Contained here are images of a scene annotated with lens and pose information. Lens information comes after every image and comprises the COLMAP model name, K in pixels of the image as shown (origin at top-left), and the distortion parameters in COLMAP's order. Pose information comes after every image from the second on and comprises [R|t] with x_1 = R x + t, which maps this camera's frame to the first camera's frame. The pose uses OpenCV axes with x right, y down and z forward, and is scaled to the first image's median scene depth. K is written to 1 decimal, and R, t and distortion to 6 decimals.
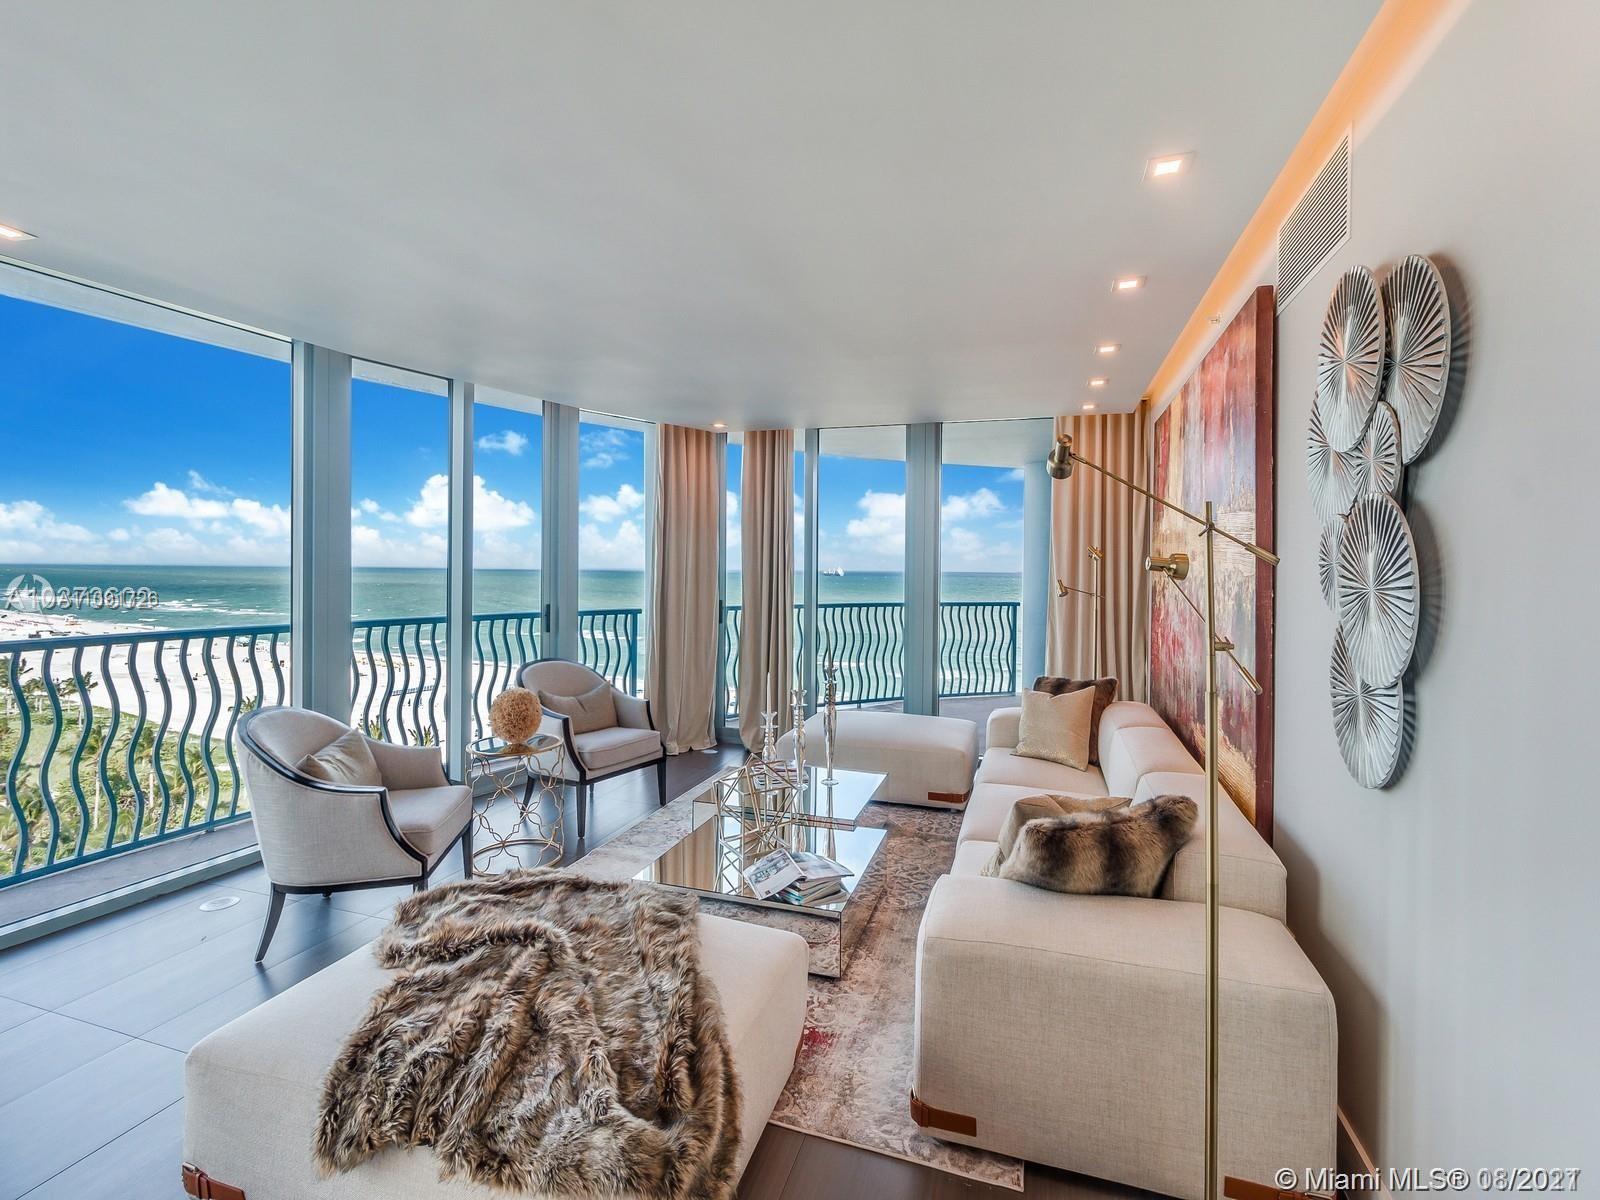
lens RADIAL K [[737.9, 0, 804.5], [0, 737.9, 555.0], [0, 0, 1]] dist [-0.000889, -0.000019]
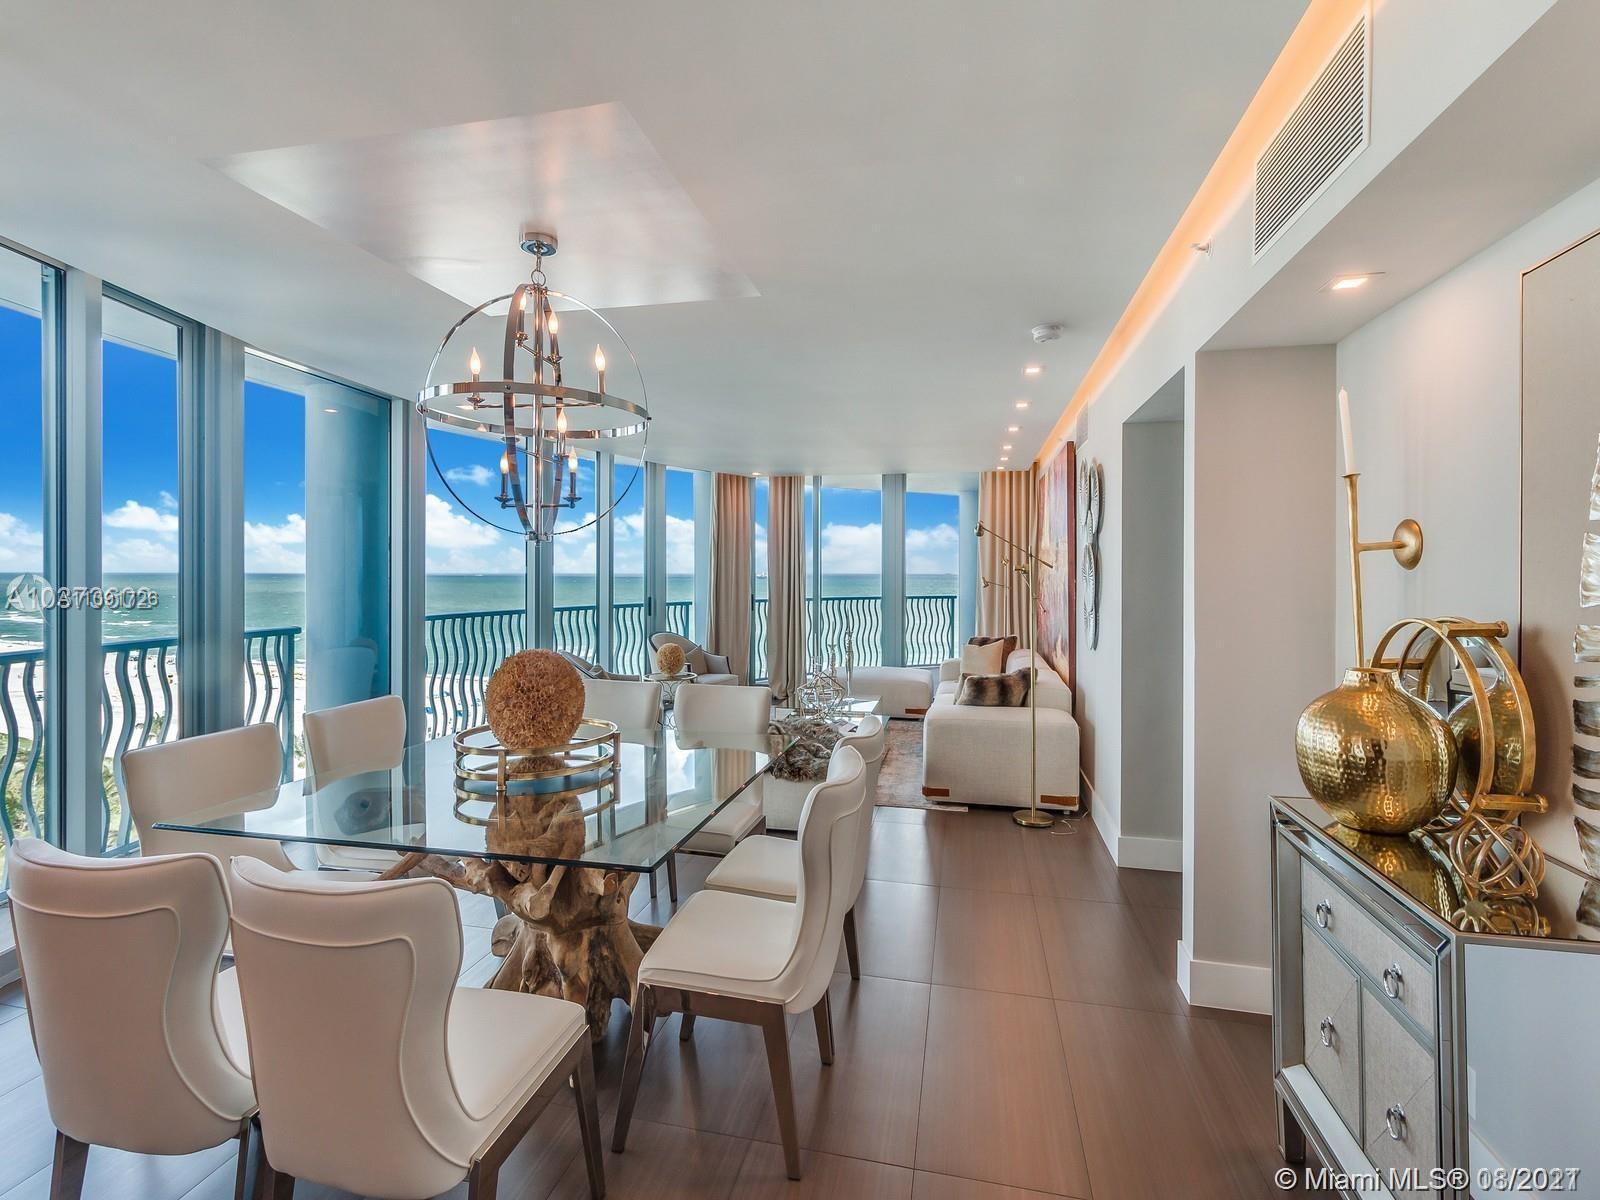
lens RADIAL K [[737.9, 0, 804.5], [0, 737.9, 555.0], [0, 0, 1]] dist [-0.000889, -0.000019]
pose [[0.996136, -0.007820, 0.087481, -0.164121], [0.008130, 0.999962, -0.003192, -0.011903], [-0.087452, 0.003891, 0.996161, -0.508742]]
